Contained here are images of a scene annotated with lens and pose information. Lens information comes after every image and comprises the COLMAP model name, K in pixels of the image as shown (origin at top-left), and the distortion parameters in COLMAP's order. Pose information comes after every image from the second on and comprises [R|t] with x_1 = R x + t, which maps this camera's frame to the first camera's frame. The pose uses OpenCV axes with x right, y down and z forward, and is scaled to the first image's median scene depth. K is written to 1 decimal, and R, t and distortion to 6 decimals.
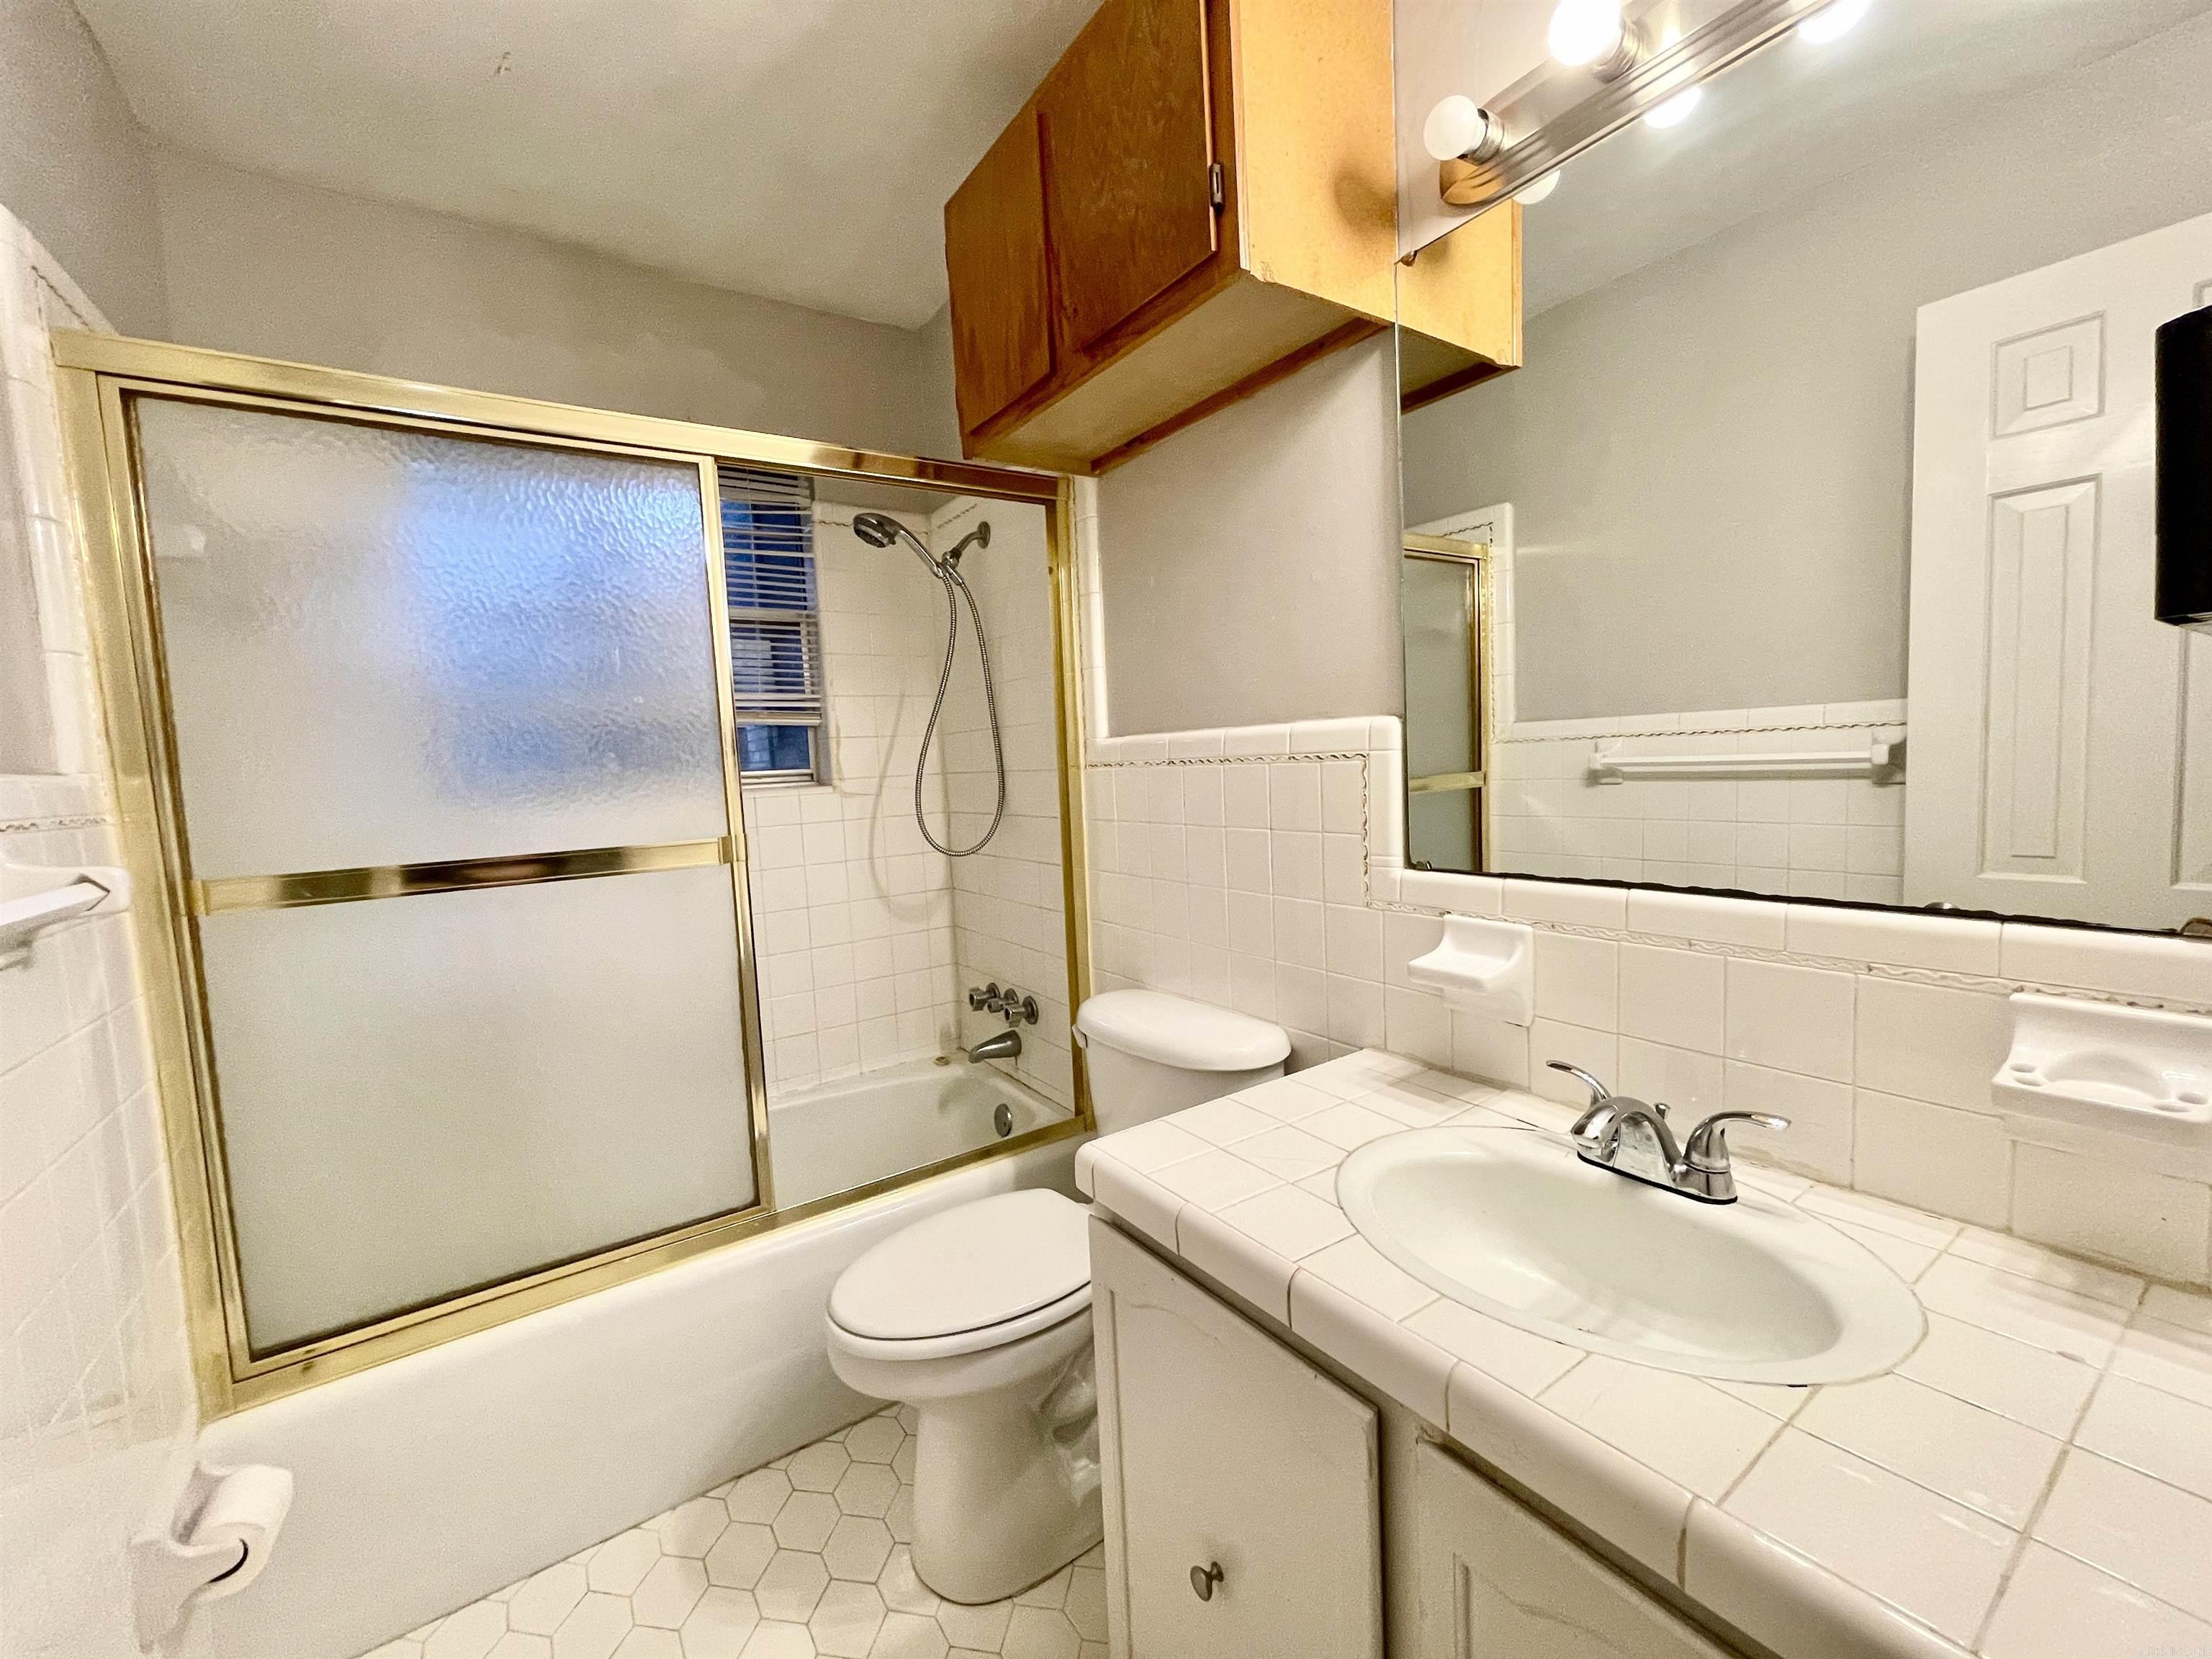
lens RADIAL K [[887.6, 0, 1094.3], [0, 887.6, 830.6], [0, 0, 1]] dist [-0.002737, 0.000410]
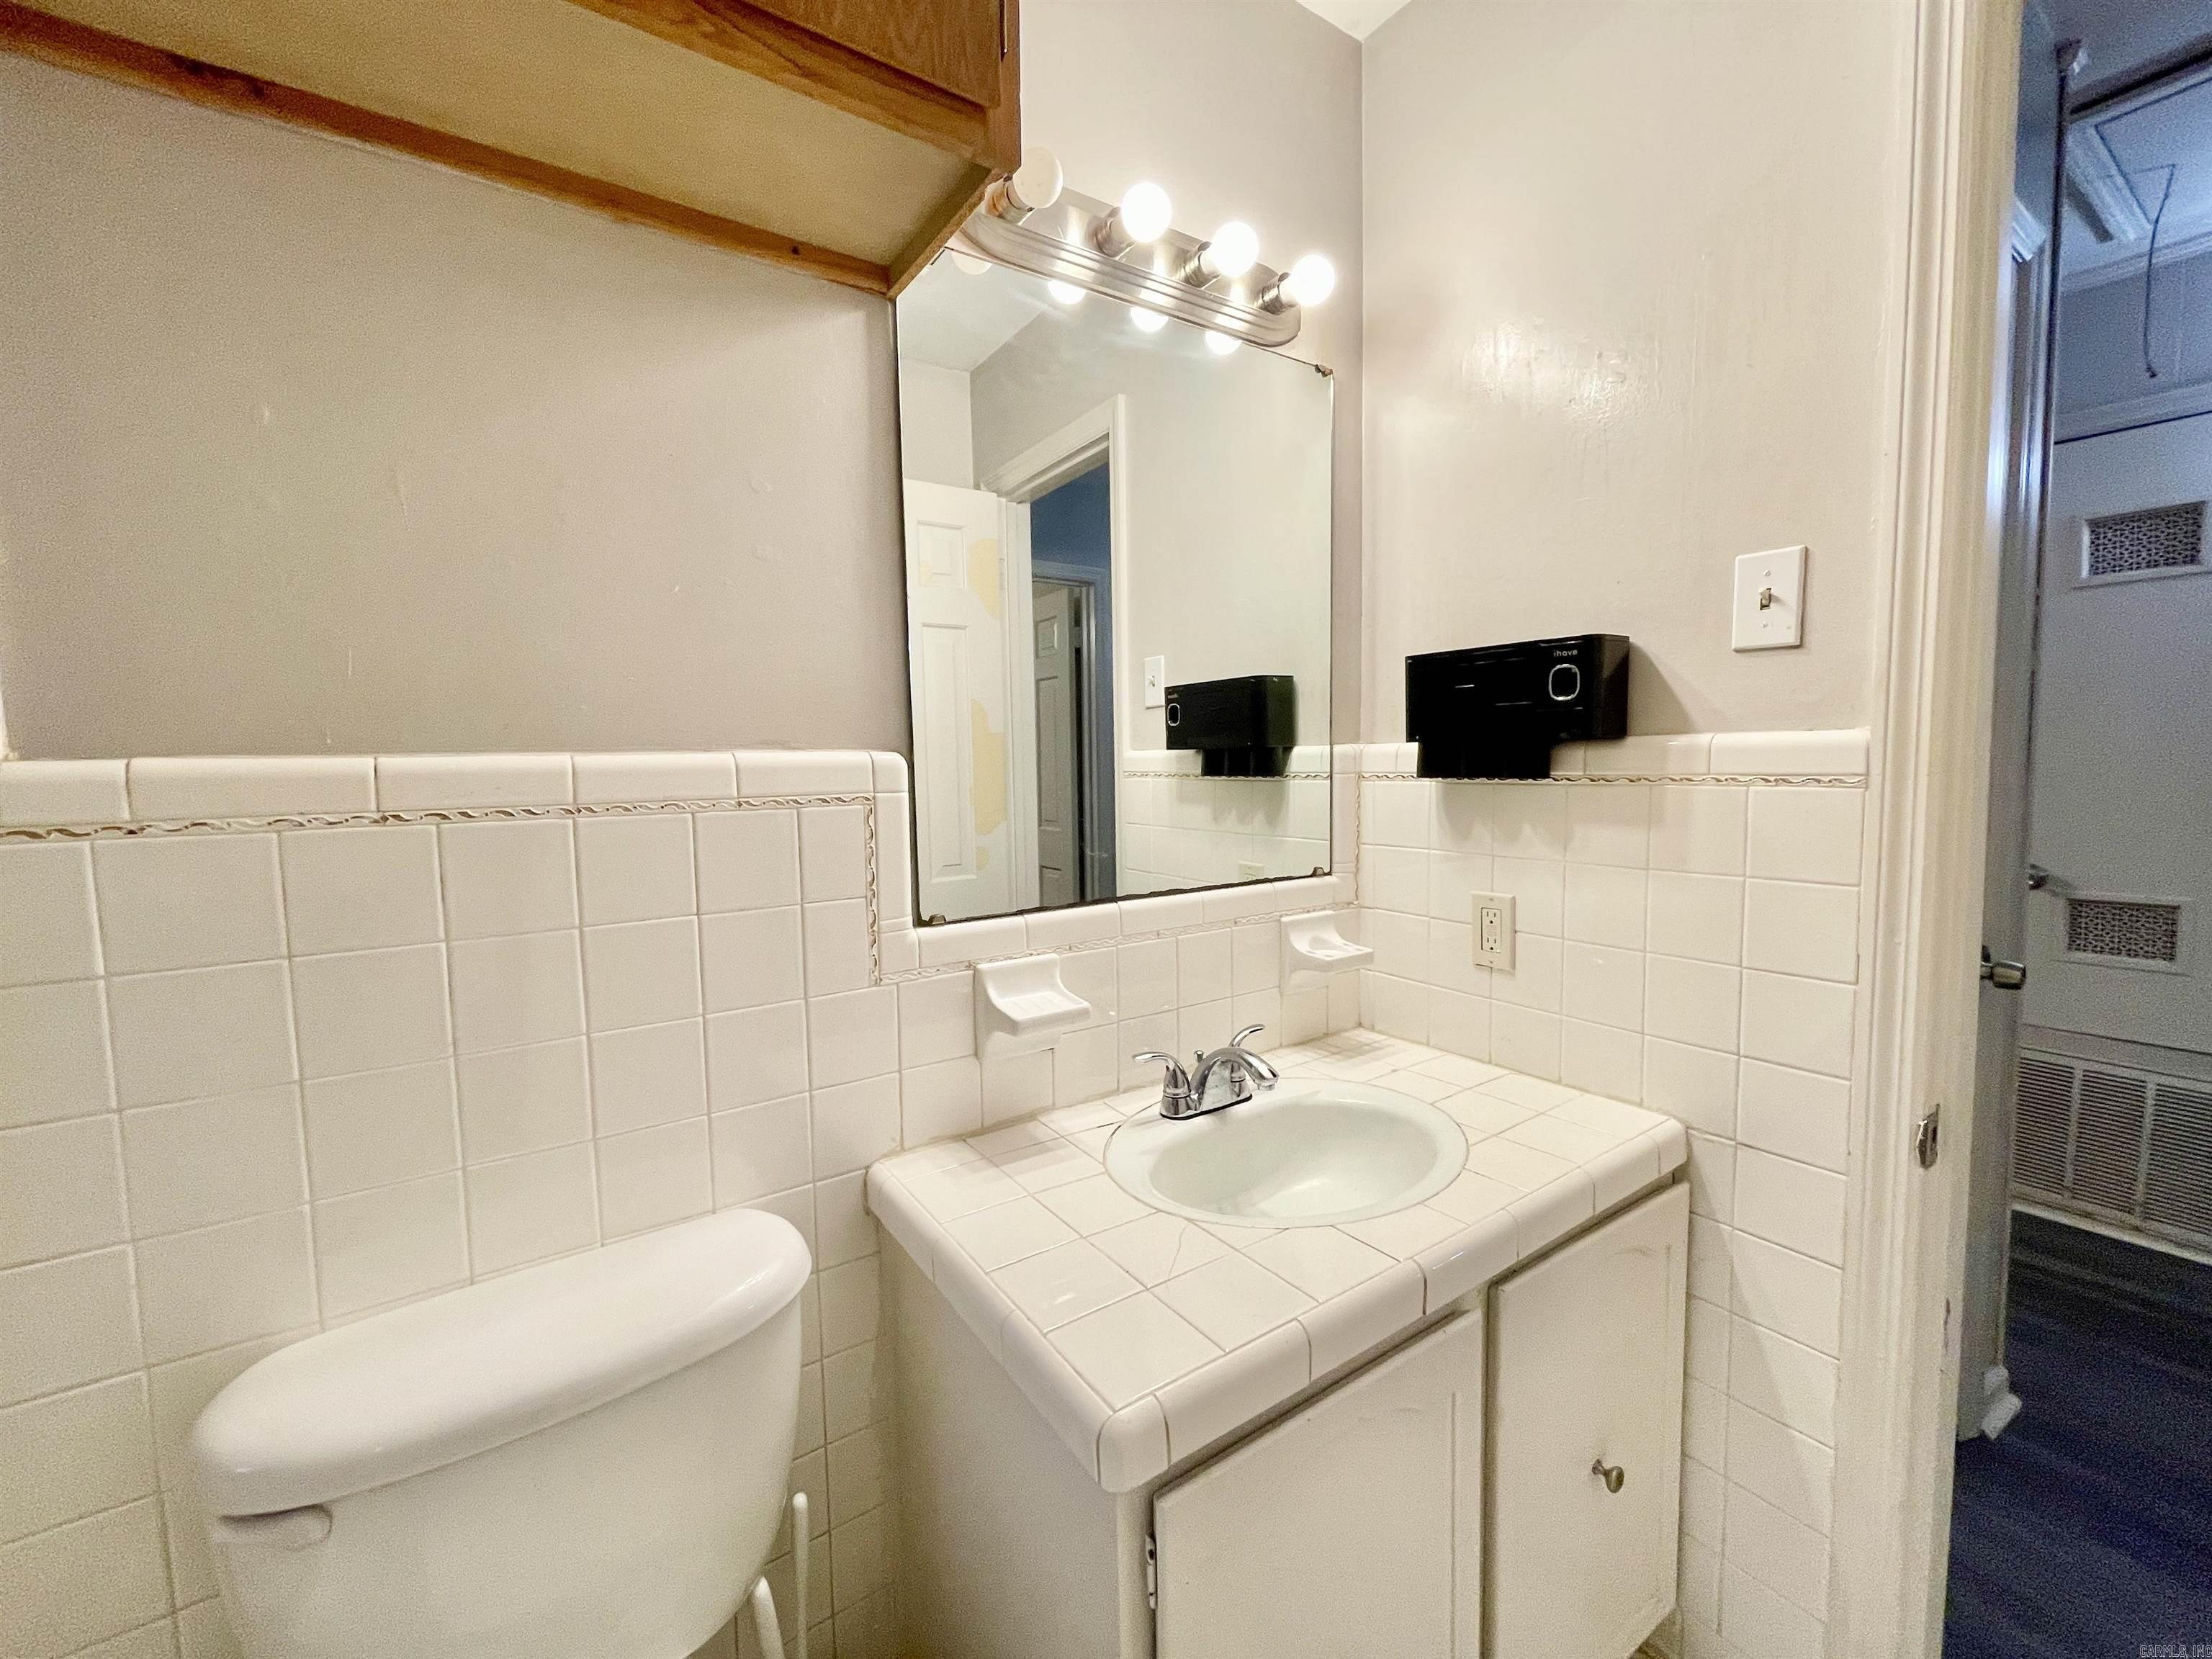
lens RADIAL K [[887.6, 0, 1094.3], [0, 887.6, 830.6], [0, 0, 1]] dist [-0.002737, 0.000410]
pose [[0.011351, -0.018688, 0.999761, -0.458507], [0.110308, 0.993746, 0.017323, -0.042614], [-0.993833, 0.110085, 0.013341, 0.717360]]
